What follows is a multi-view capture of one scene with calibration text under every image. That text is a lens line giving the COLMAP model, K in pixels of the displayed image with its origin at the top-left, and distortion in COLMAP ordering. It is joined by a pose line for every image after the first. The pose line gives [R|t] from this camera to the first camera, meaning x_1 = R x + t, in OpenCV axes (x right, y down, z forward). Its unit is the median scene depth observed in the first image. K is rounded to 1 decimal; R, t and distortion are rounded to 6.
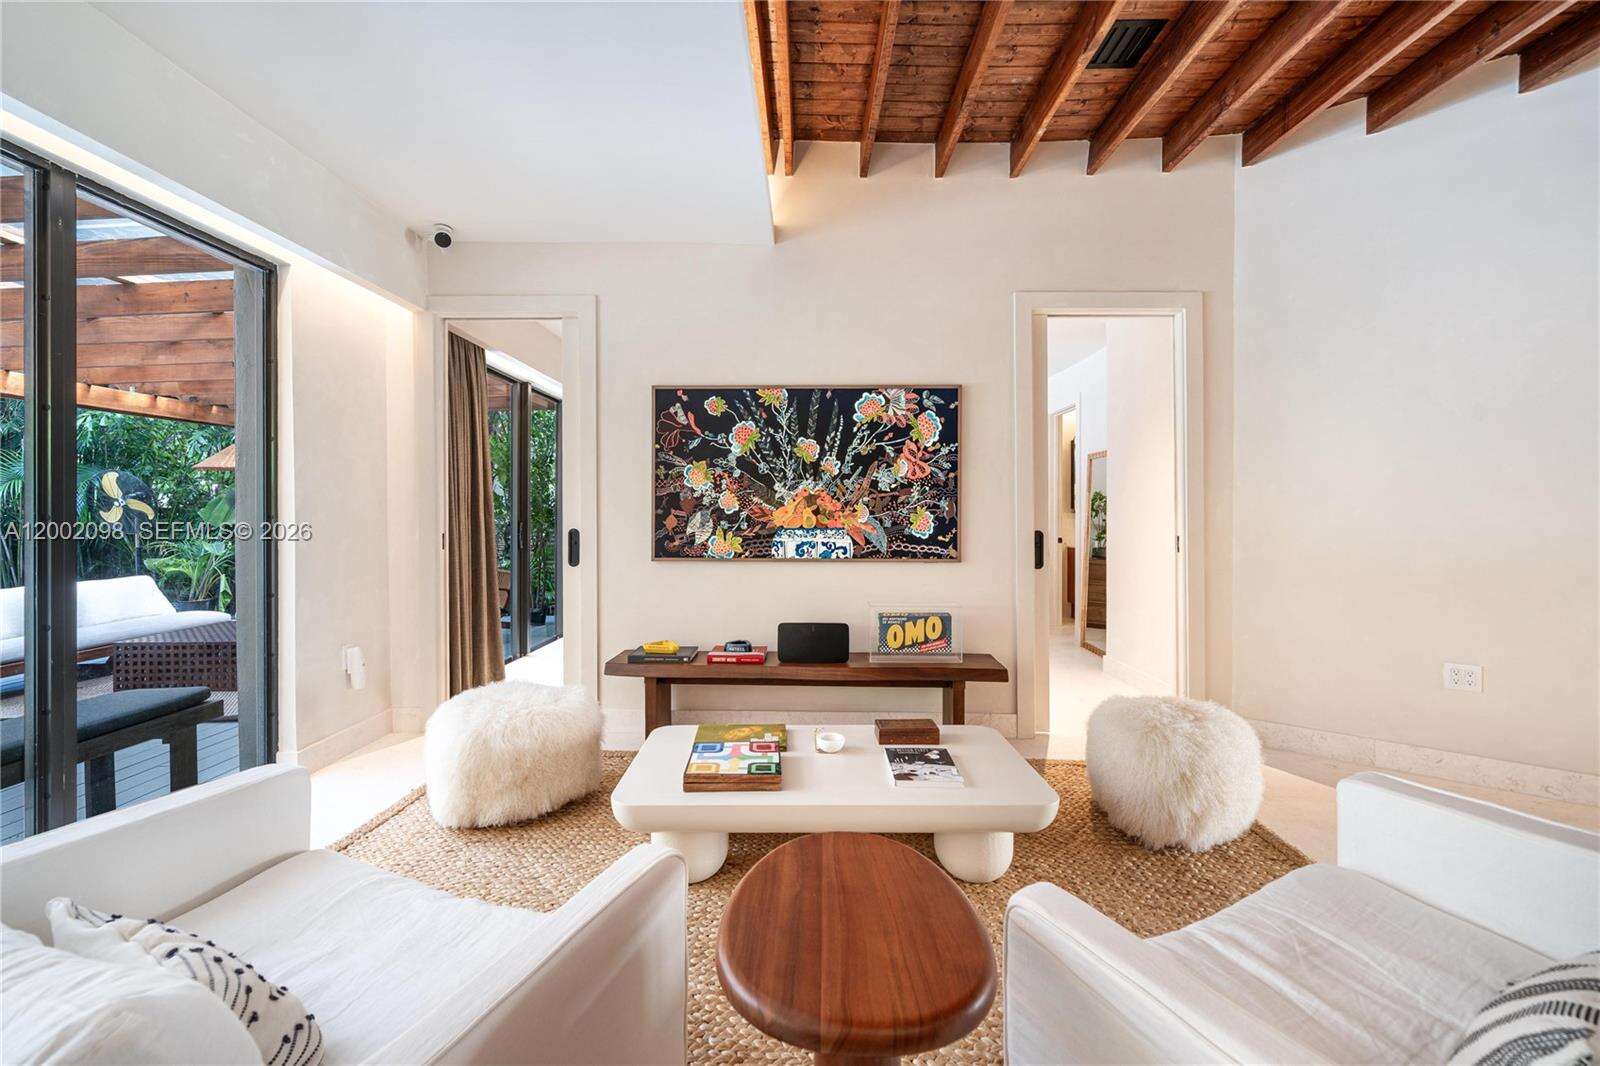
lens RADIAL K [[672.0, 0, 811.6], [0, 672.0, 513.1], [0, 0, 1]] dist [0.002866, -0.001361]
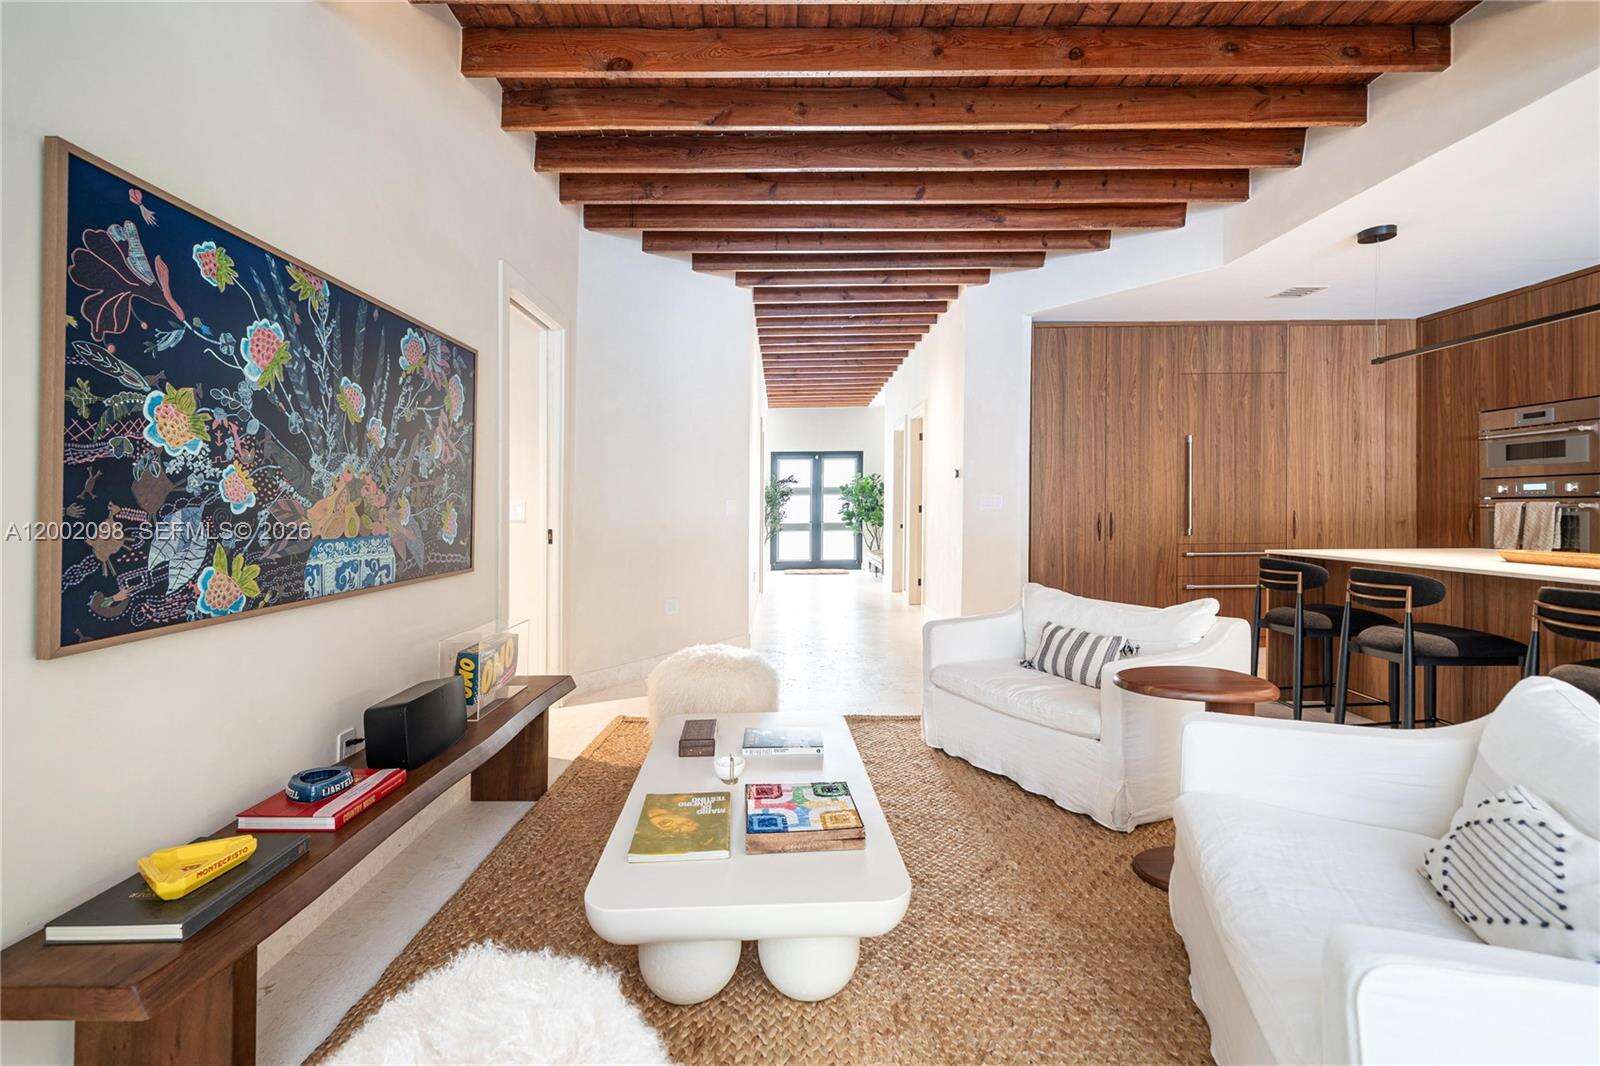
lens RADIAL K [[672.0, 0, 785.1], [0, 672.0, 496.4], [0, 0, 1]] dist [0.002866, -0.001361]
pose [[-0.027766, 0.015006, 0.999502, -0.585940], [0.010442, 0.999837, -0.014721, -0.000506], [-0.999560, 0.010028, -0.027918, 0.648164]]
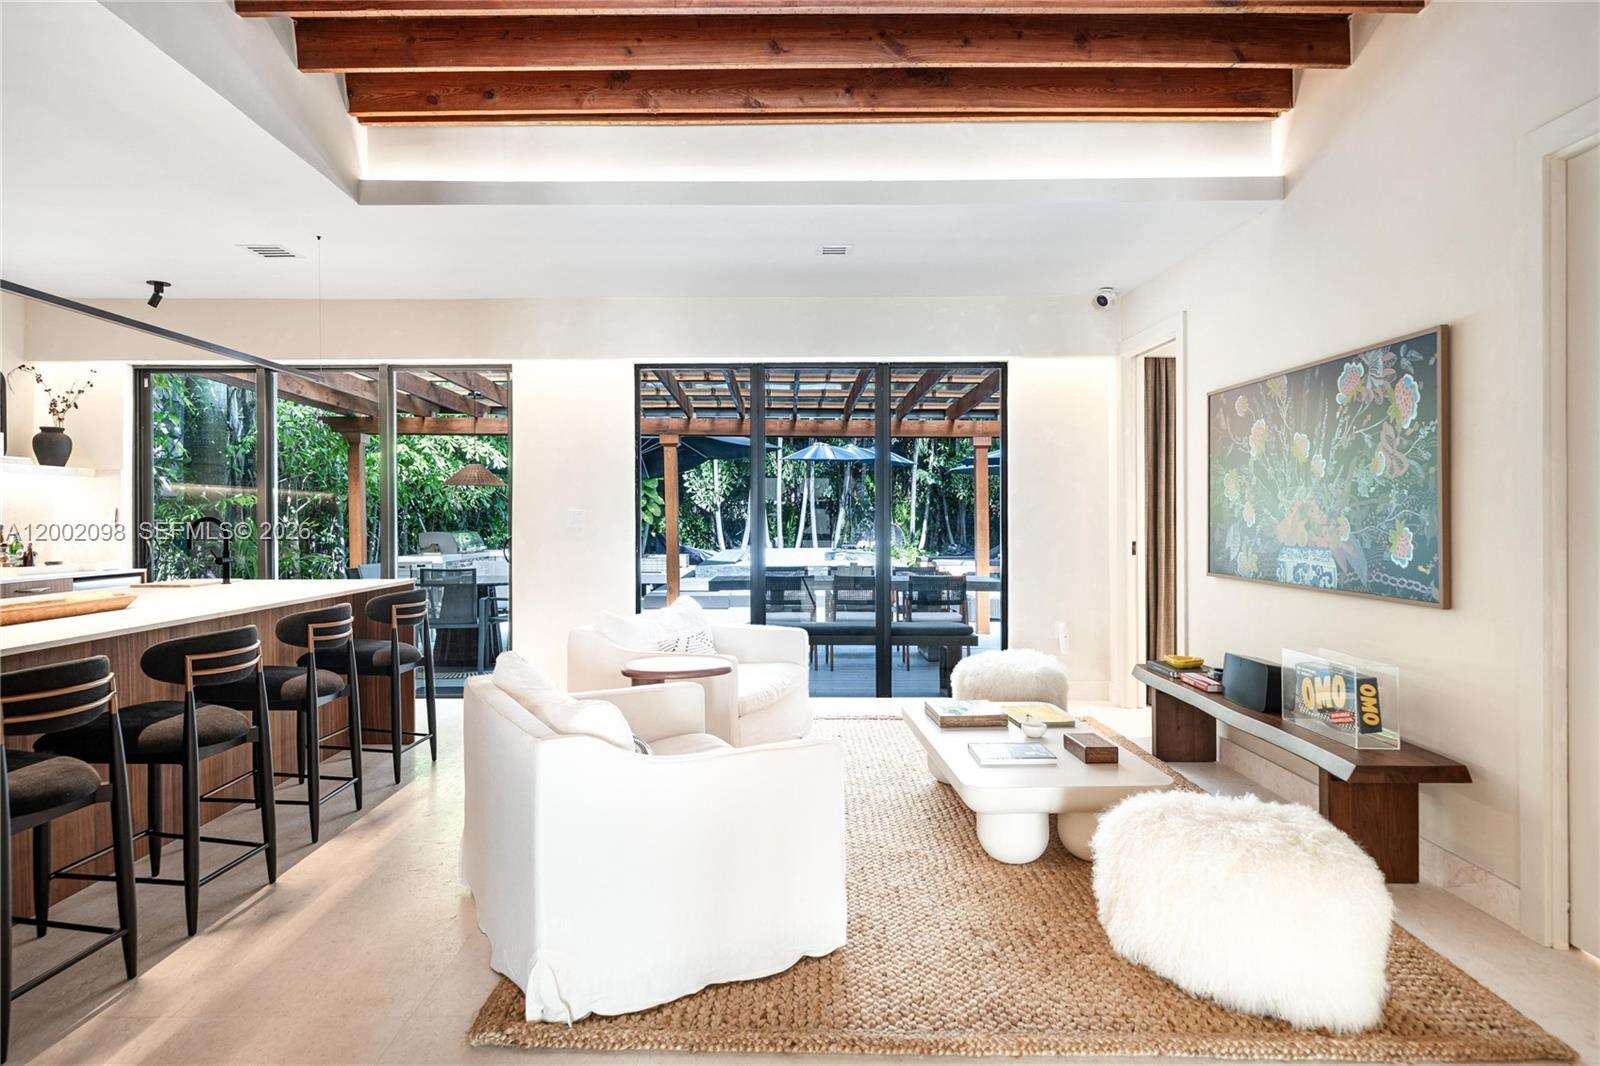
lens RADIAL K [[893.7, 0, 776.1], [0, 893.7, 525.2], [0, 0, 1]] dist [0.006547, -0.001375]
pose [[0.014319, 0.009260, -0.999855, 1.037752], [0.001743, 0.999955, 0.009286, -0.013703], [0.999896, -0.001876, 0.014302, 0.367819]]
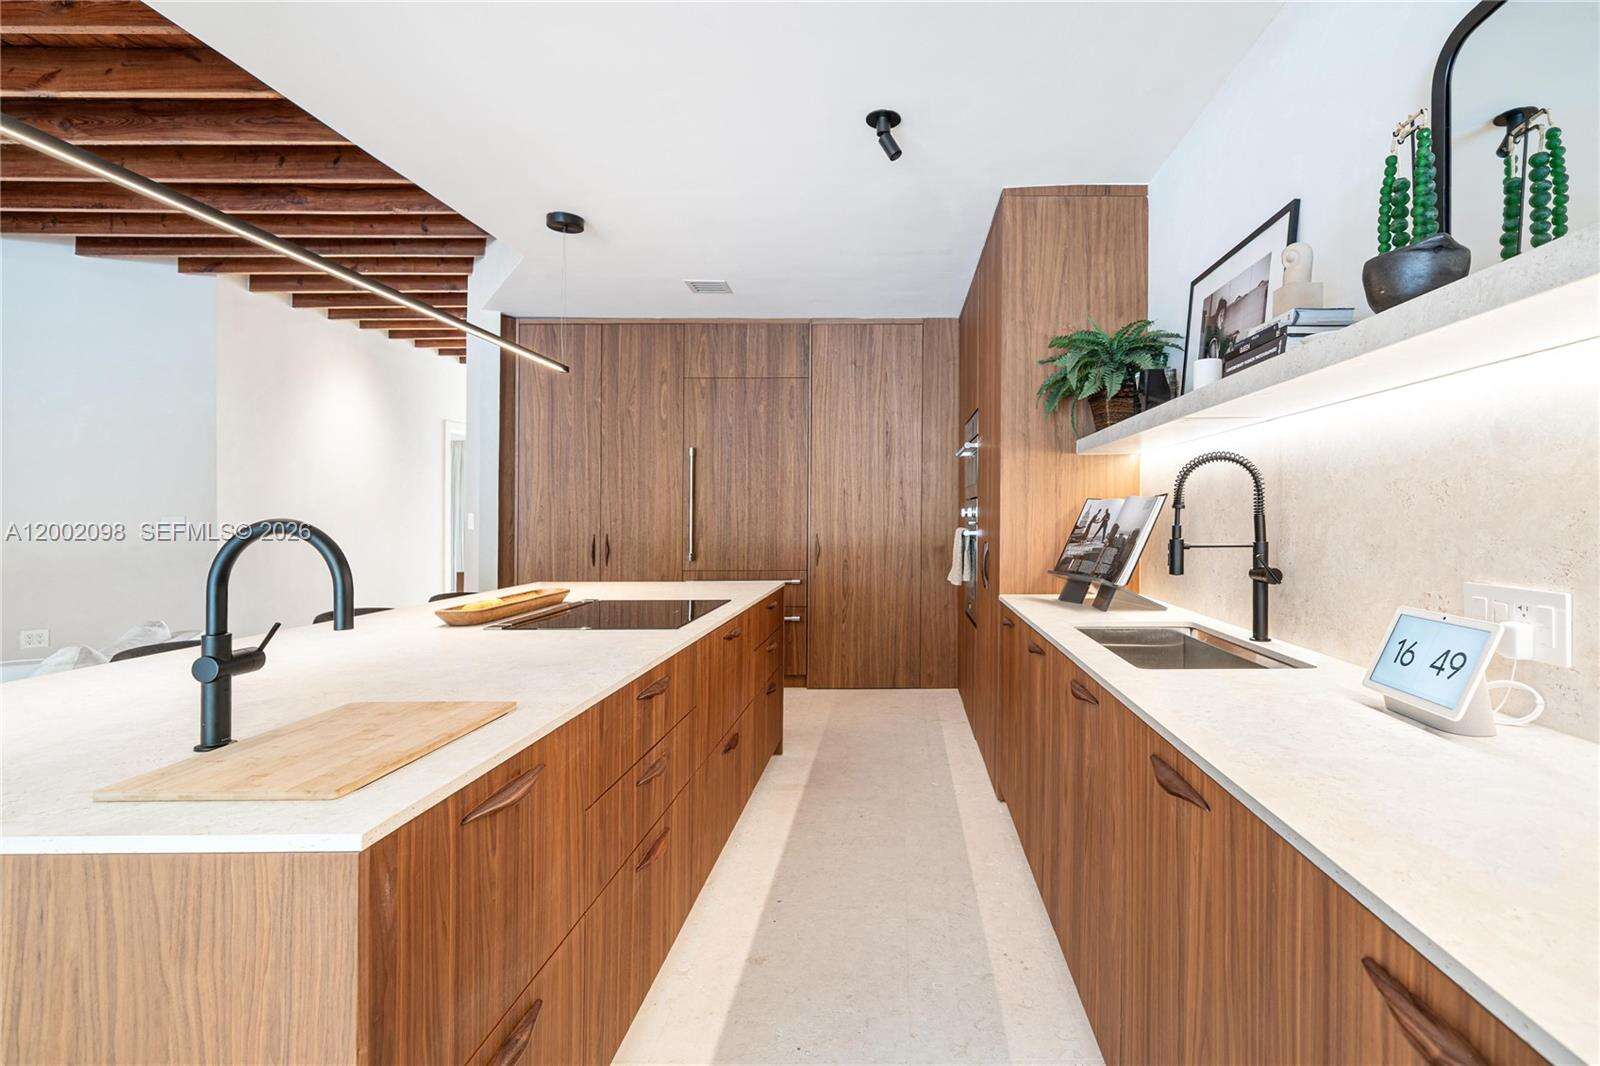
lens RADIAL K [[739.9, 0, 892.5], [0, 739.9, 527.5], [0, 0, 1]] dist [-0.000570, 0.000240]
pose [[-0.026919, -0.017355, 0.999487, -0.592374], [0.002616, 0.999845, 0.017432, -0.016587], [-0.999634, 0.003084, -0.026870, -0.672763]]
